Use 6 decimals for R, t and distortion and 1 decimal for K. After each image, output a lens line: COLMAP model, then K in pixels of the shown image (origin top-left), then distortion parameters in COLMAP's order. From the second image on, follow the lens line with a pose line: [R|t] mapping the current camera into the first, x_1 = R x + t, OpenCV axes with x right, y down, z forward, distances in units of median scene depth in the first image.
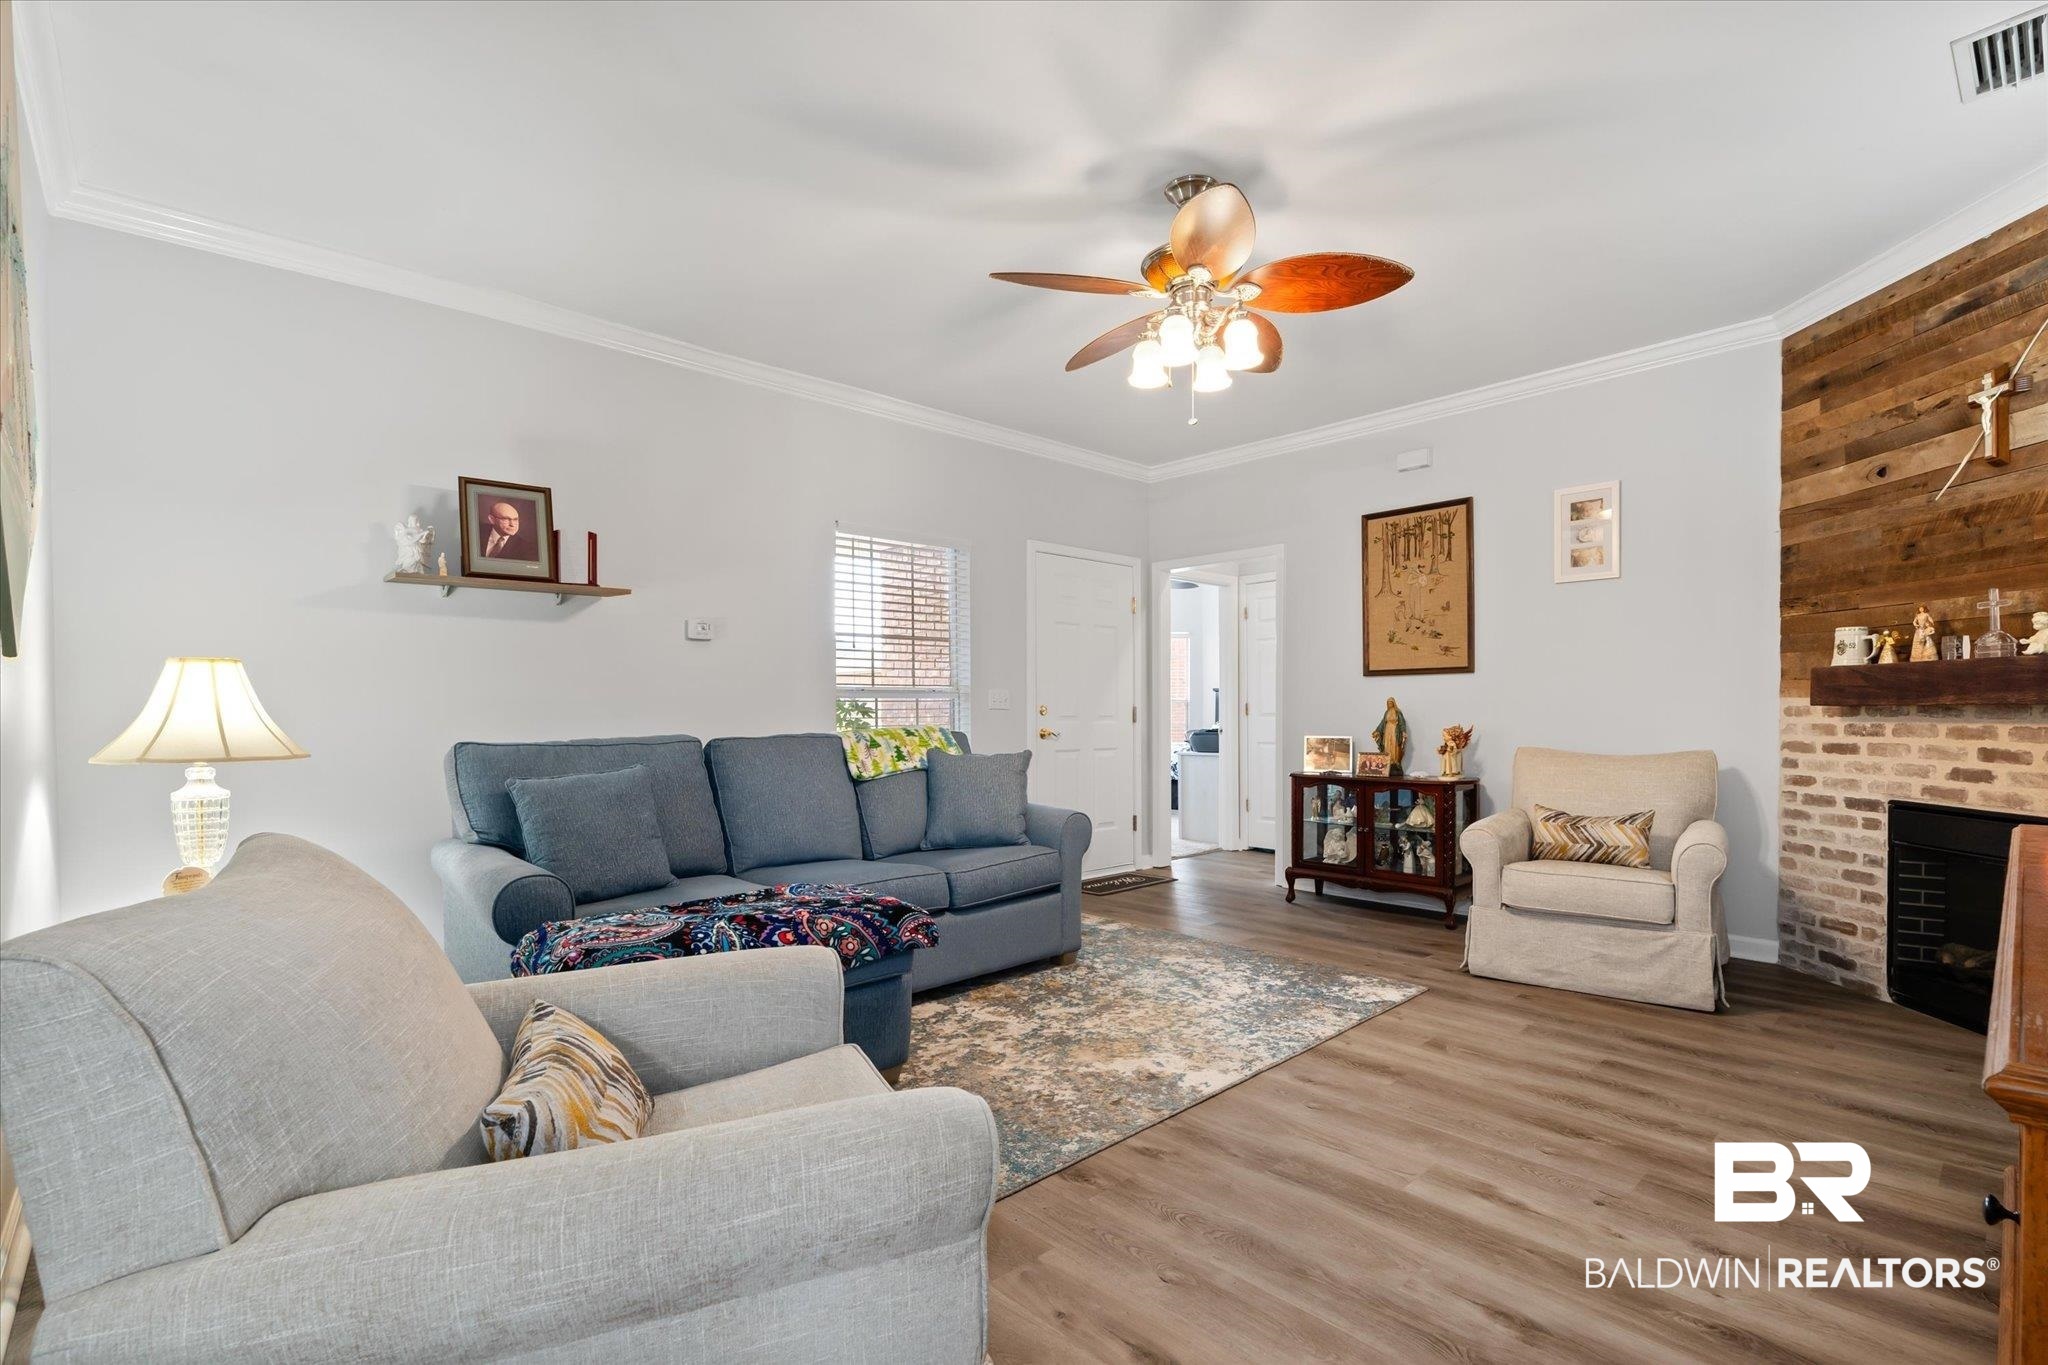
lens RADIAL K [[934.9, 0, 1023.7], [0, 934.9, 713.6], [0, 0, 1]] dist [-0.000422, 0.000198]
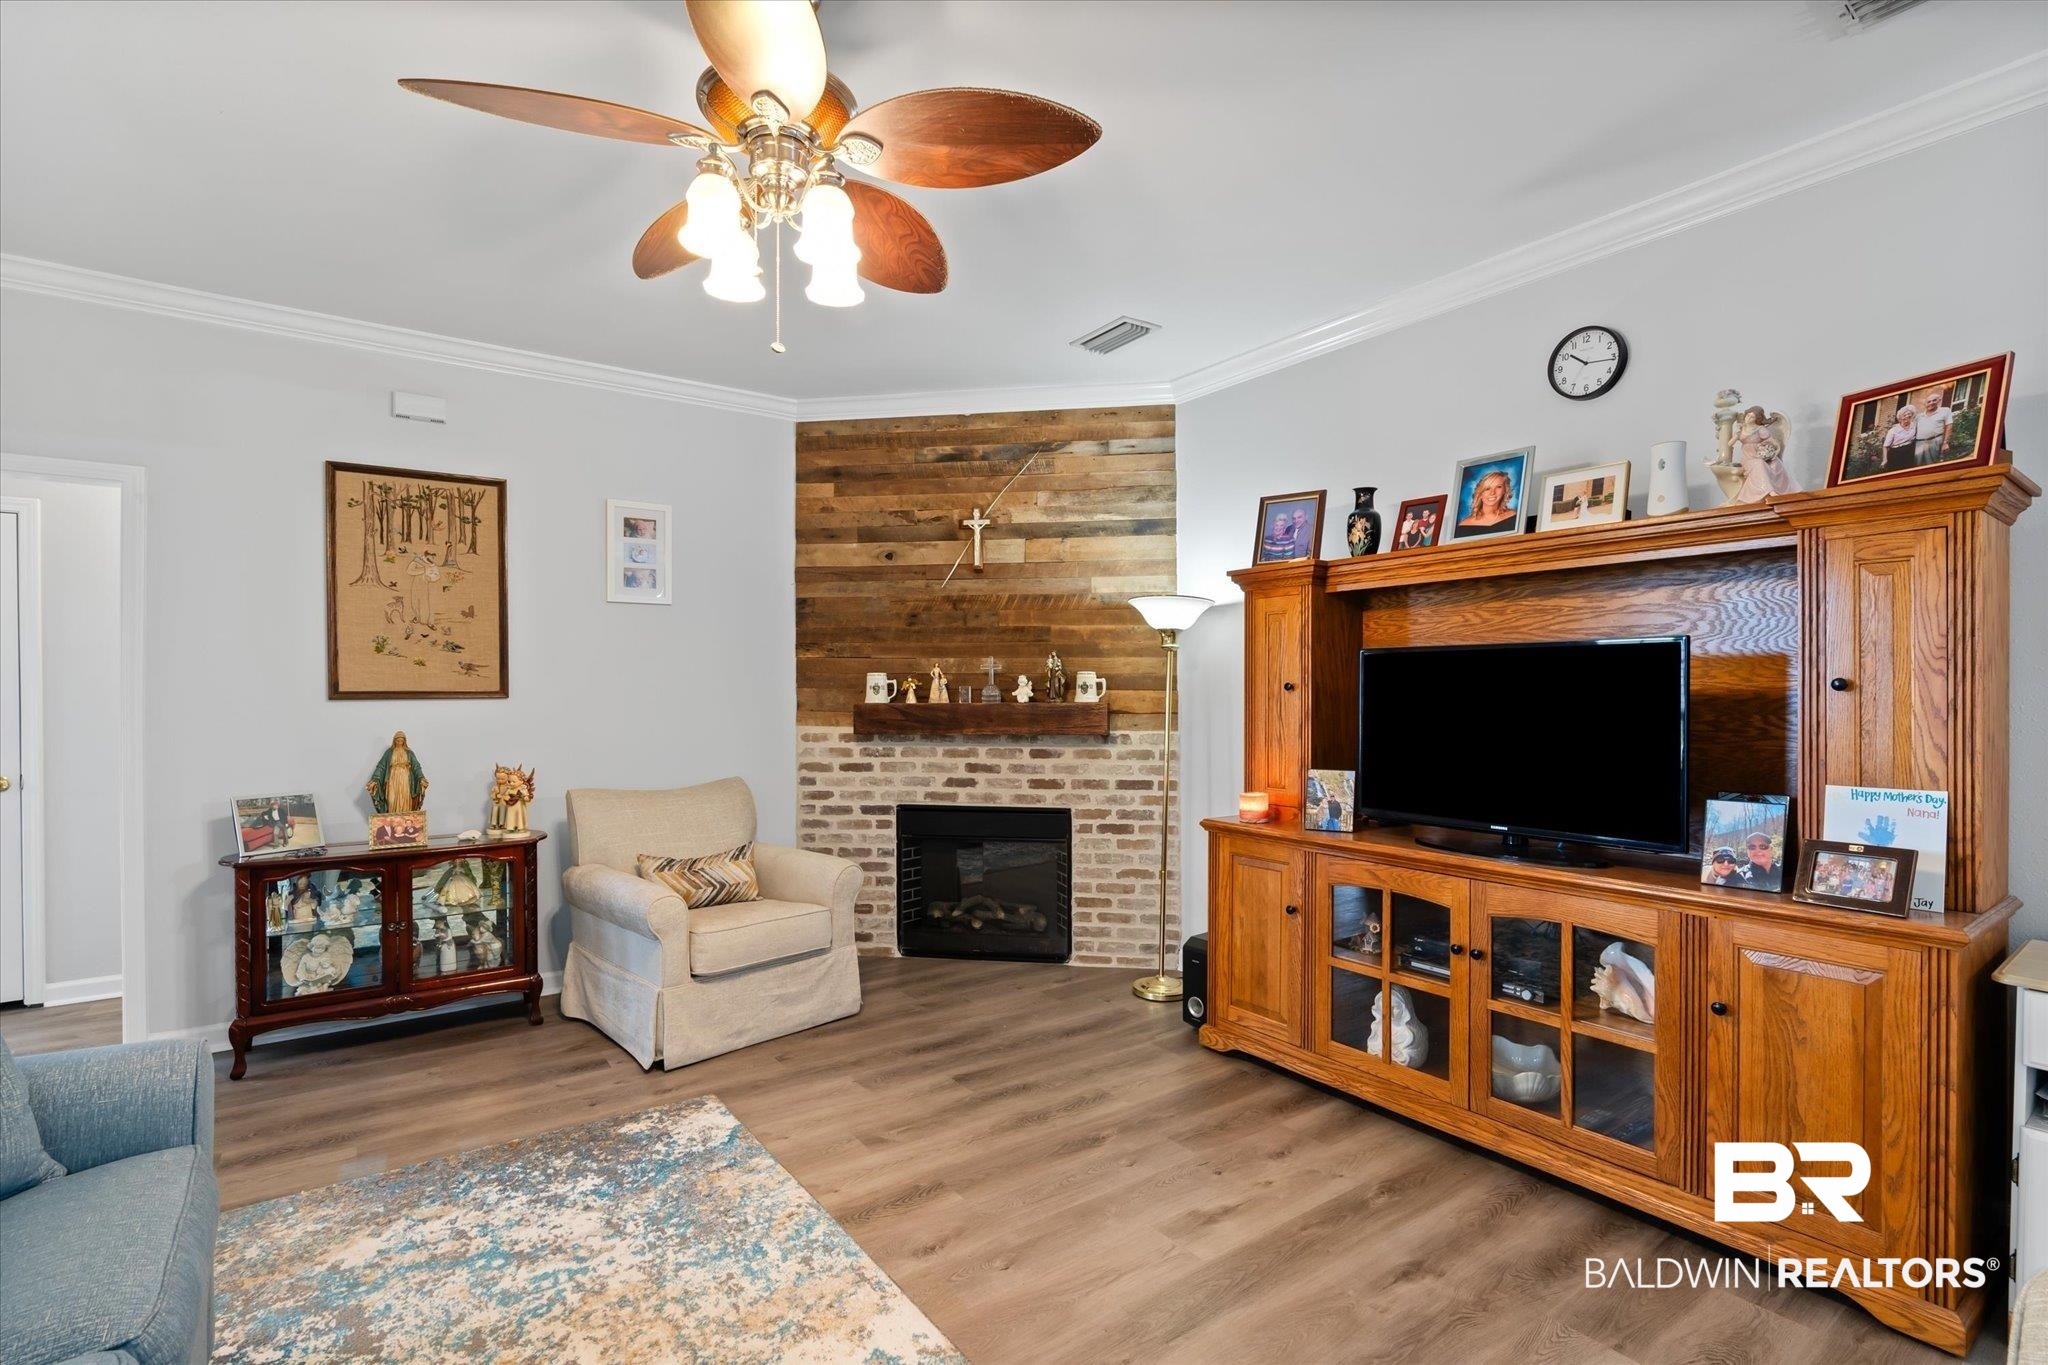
lens RADIAL K [[946.5, 0, 1024.6], [0, 946.5, 689.8], [0, 0, 1]] dist [-0.010873, 0.000626]
pose [[0.125253, 0.004397, 0.992115, -0.372279], [0.007580, 0.999957, -0.005389, -0.059980], [-0.992096, 0.008195, 0.125214, 0.631039]]
